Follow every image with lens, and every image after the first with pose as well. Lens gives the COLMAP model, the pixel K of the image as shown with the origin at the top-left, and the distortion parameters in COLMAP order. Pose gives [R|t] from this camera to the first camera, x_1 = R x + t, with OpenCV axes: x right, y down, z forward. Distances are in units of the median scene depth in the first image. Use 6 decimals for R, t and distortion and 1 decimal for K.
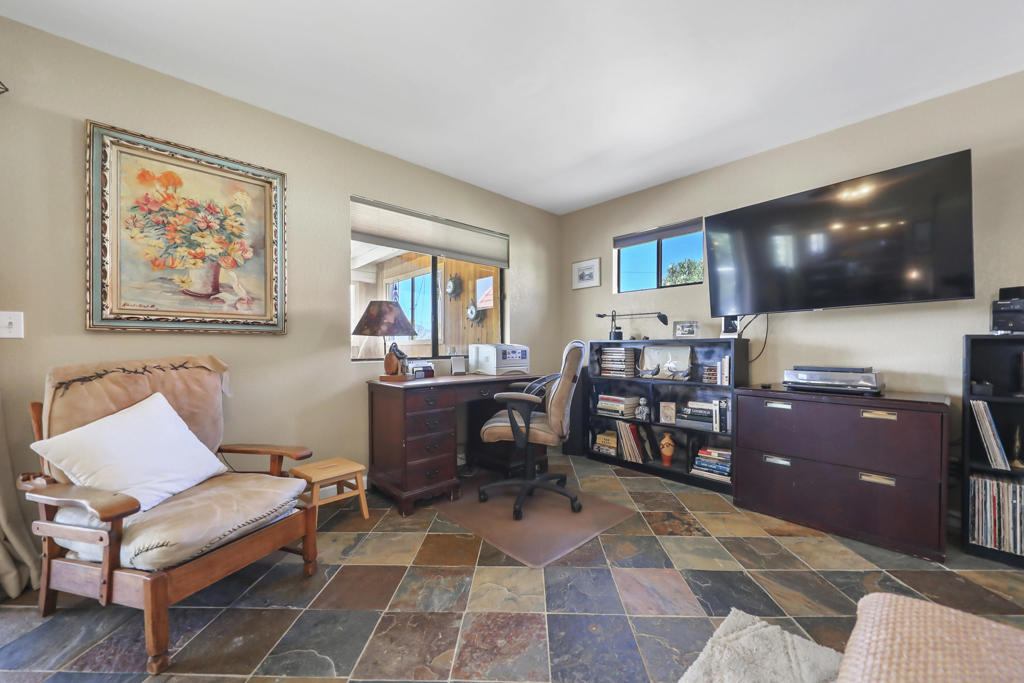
lens RADIAL K [[390.4, 0, 508.8], [0, 390.4, 346.7], [0, 0, 1]] dist [-0.001749, -0.000350]
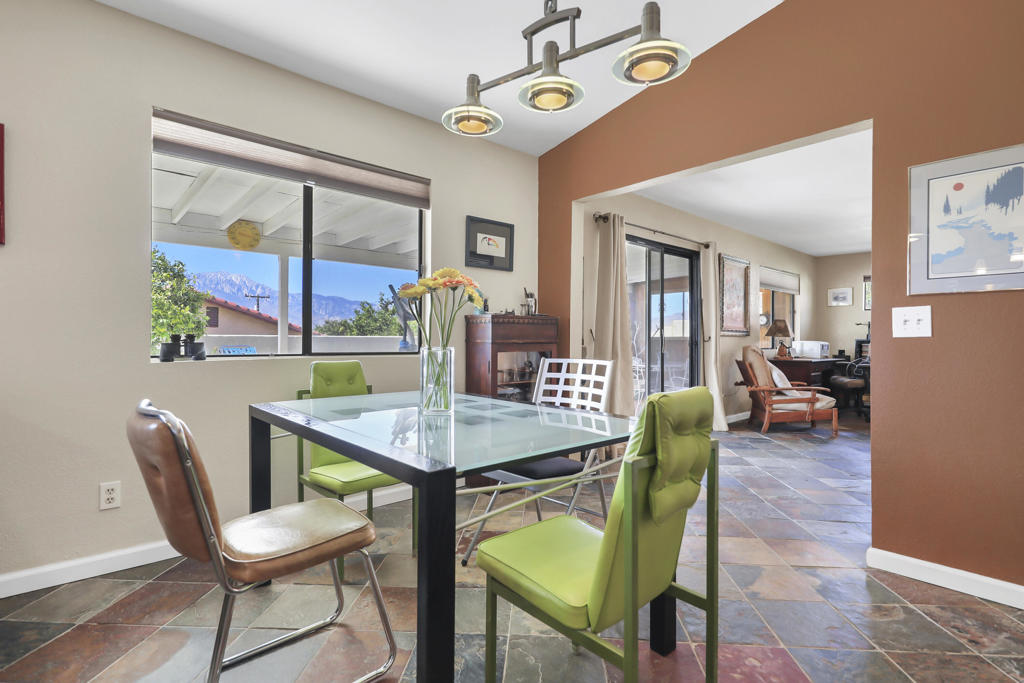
lens RADIAL K [[515.2, 0, 512.1], [0, 515.2, 341.1], [0, 0, 1]] dist [0.009970, -0.002016]
pose [[0.999849, 0.005837, 0.016342, -1.698847], [-0.005857, 0.999982, 0.001177, -0.004070], [-0.016335, -0.001272, 0.999866, -1.559186]]
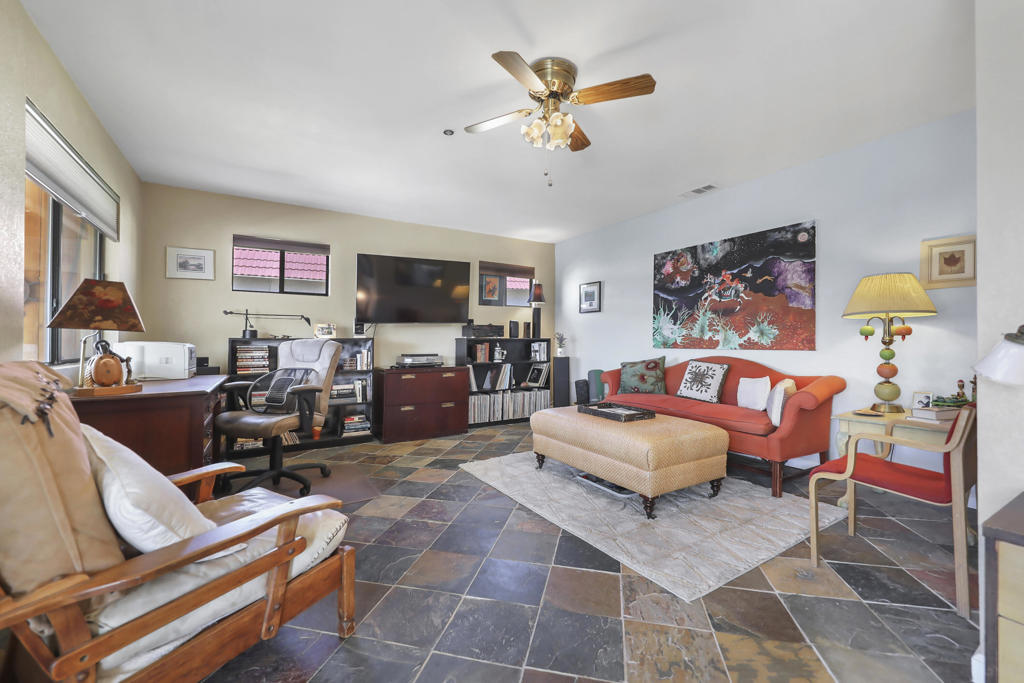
lens RADIAL K [[423.0, 0, 509.0], [0, 423.0, 337.9], [0, 0, 1]] dist [0.001668, 0.000384]
pose [[0.208220, 0.010209, 0.978029, -0.881396], [0.004705, 0.999923, -0.011439, -0.001798], [-0.978071, 0.006983, 0.208156, 0.125256]]
